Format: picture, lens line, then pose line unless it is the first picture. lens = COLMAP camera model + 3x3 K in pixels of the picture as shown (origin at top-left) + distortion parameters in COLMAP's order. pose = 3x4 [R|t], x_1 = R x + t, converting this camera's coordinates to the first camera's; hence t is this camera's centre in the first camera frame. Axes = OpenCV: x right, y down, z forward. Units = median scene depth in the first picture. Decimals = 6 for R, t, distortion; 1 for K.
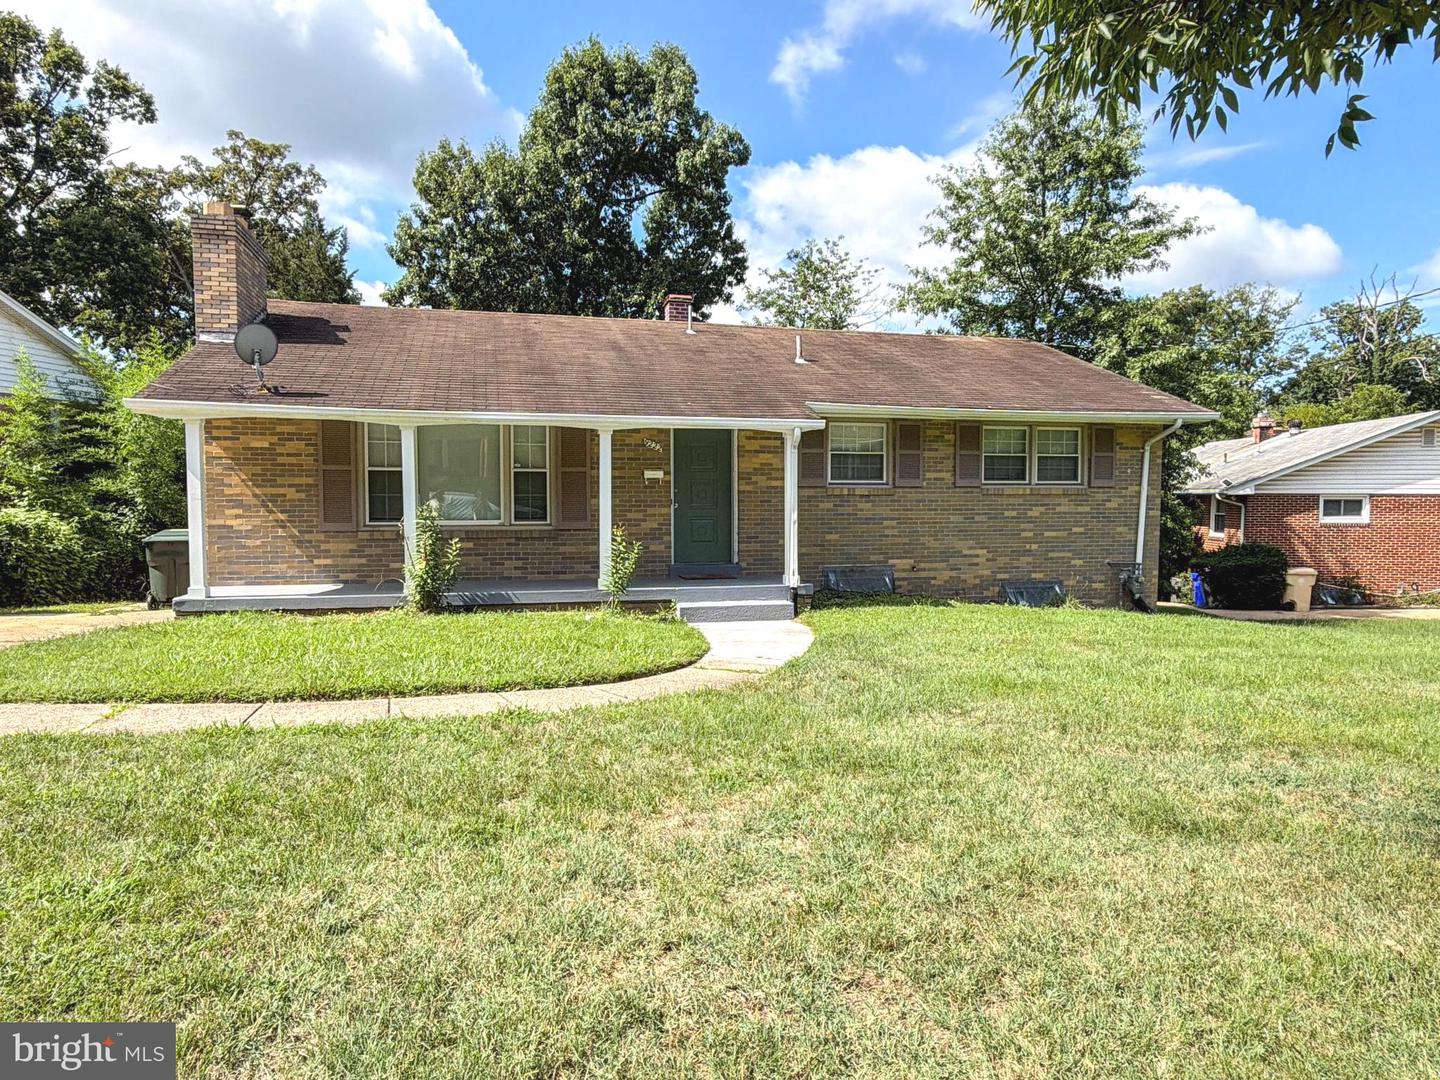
lens RADIAL K [[901.3, 0, 720.0], [0, 901.3, 540.0], [0, 0, 1]] dist [-0.003402, -0.002391]
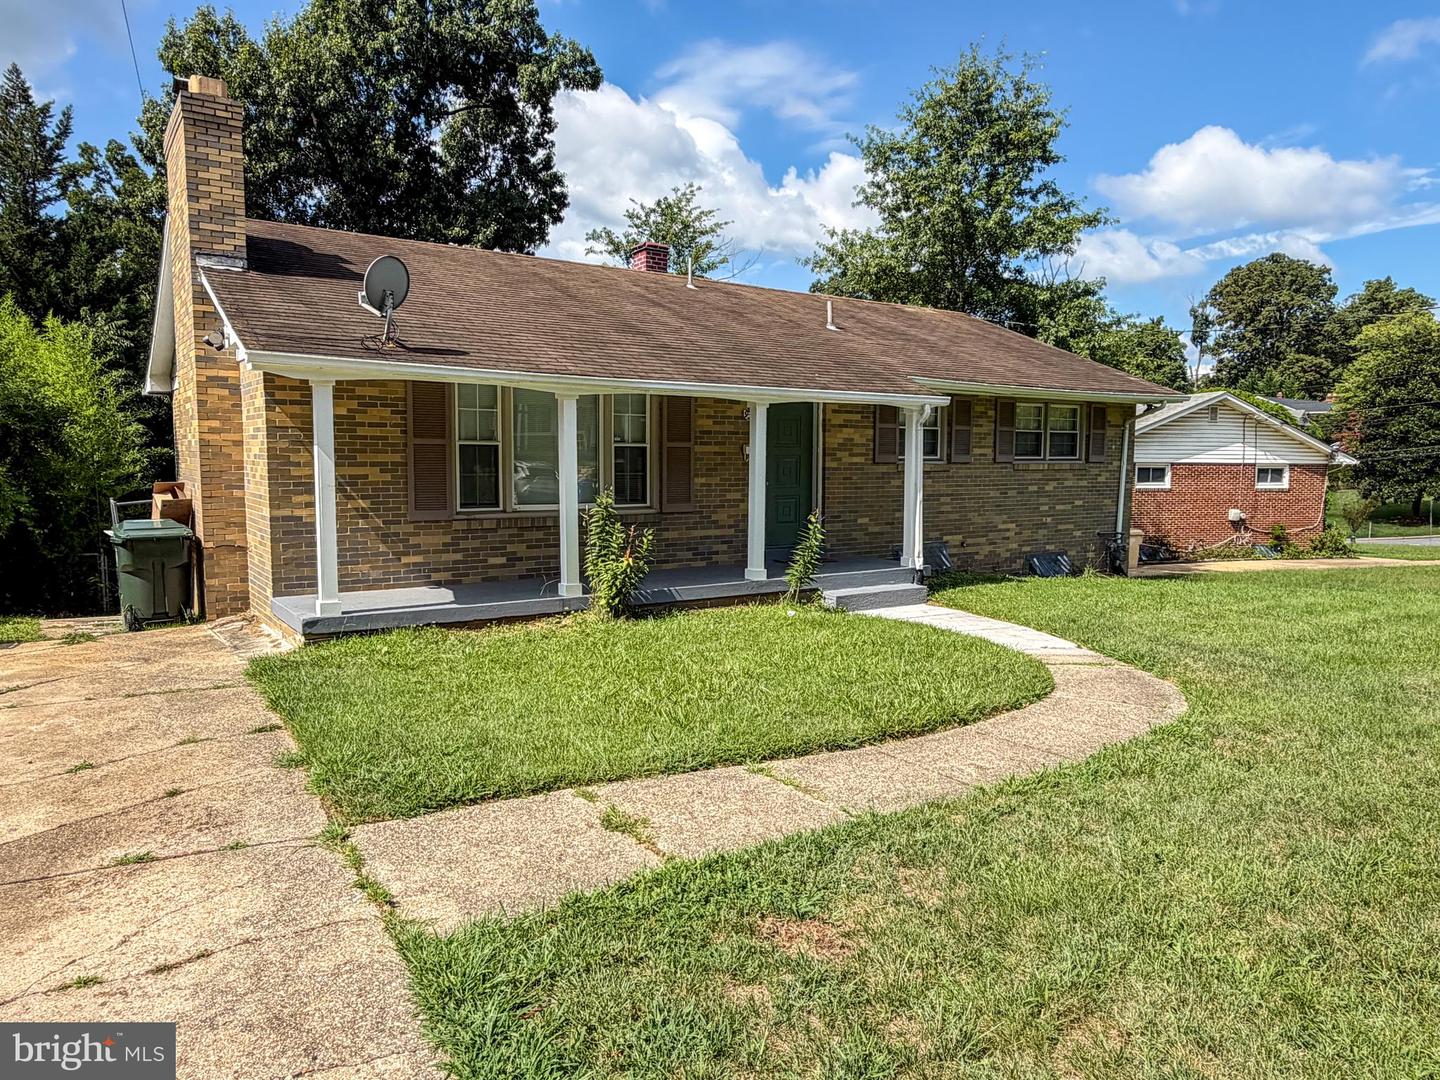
lens RADIAL K [[962.4, 0, 720.5], [0, 962.4, 543.6], [0, 0, 1]] dist [-0.002958, -0.000364]
pose [[0.937622, -0.027686, 0.346553, -0.406402], [0.012036, 0.998812, 0.047228, -0.022821], [-0.347449, -0.040111, 0.936841, 0.089283]]
